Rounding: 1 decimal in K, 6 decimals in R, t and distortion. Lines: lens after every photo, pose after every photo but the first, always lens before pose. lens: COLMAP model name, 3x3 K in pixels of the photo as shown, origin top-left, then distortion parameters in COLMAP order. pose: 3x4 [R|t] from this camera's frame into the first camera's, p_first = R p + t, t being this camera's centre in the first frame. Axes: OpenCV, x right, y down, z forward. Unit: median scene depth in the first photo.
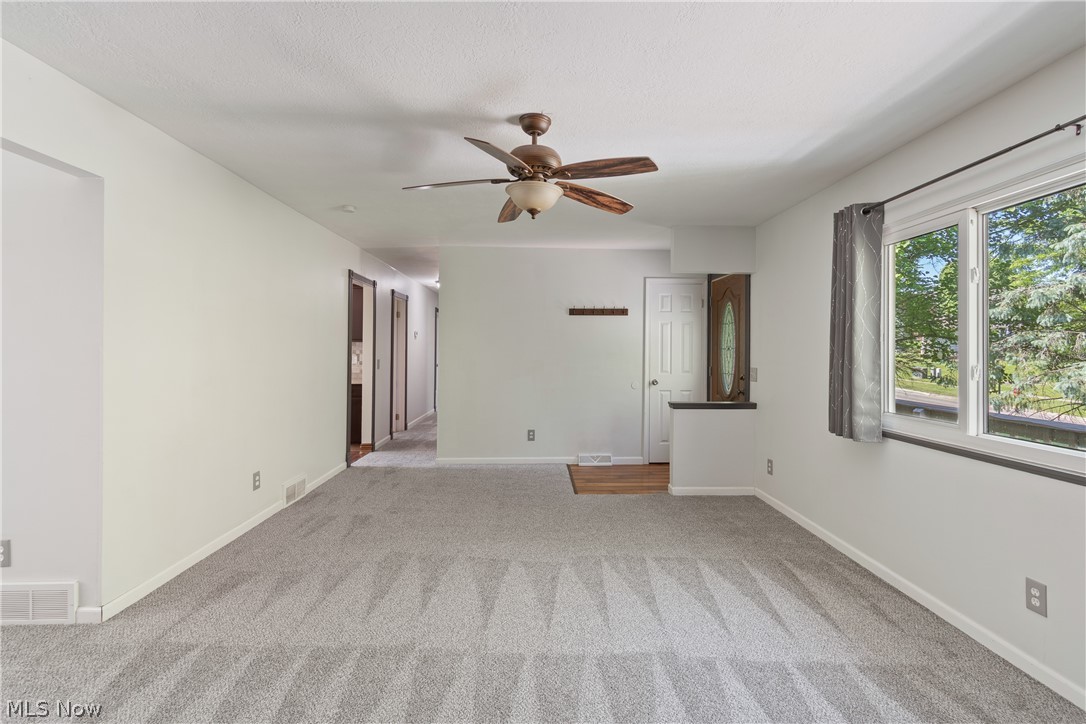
lens RADIAL K [[486.2, 0, 547.1], [0, 486.2, 348.3], [0, 0, 1]] dist [-0.000117, -0.000717]
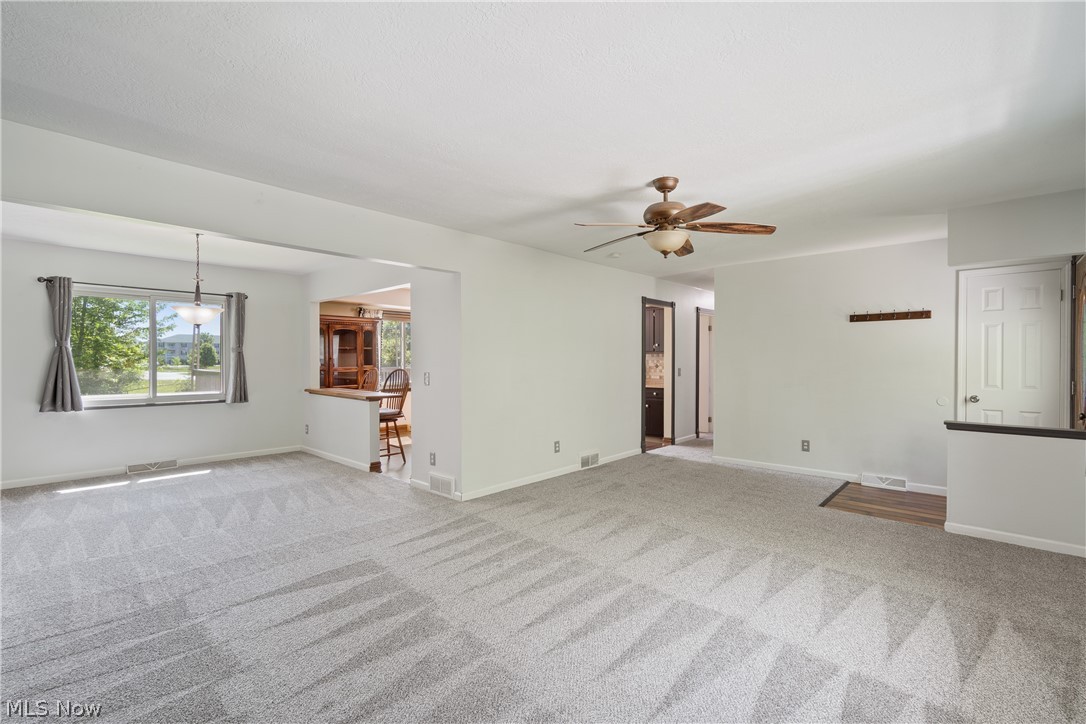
lens RADIAL K [[484.4, 0, 569.1], [0, 484.4, 361.4], [0, 0, 1]] dist [0.000202, -0.000475]
pose [[0.731493, -0.001436, -0.681848, 0.524344], [0.006767, 0.999964, 0.005153, -0.002159], [0.681815, -0.008384, 0.731476, -0.087365]]
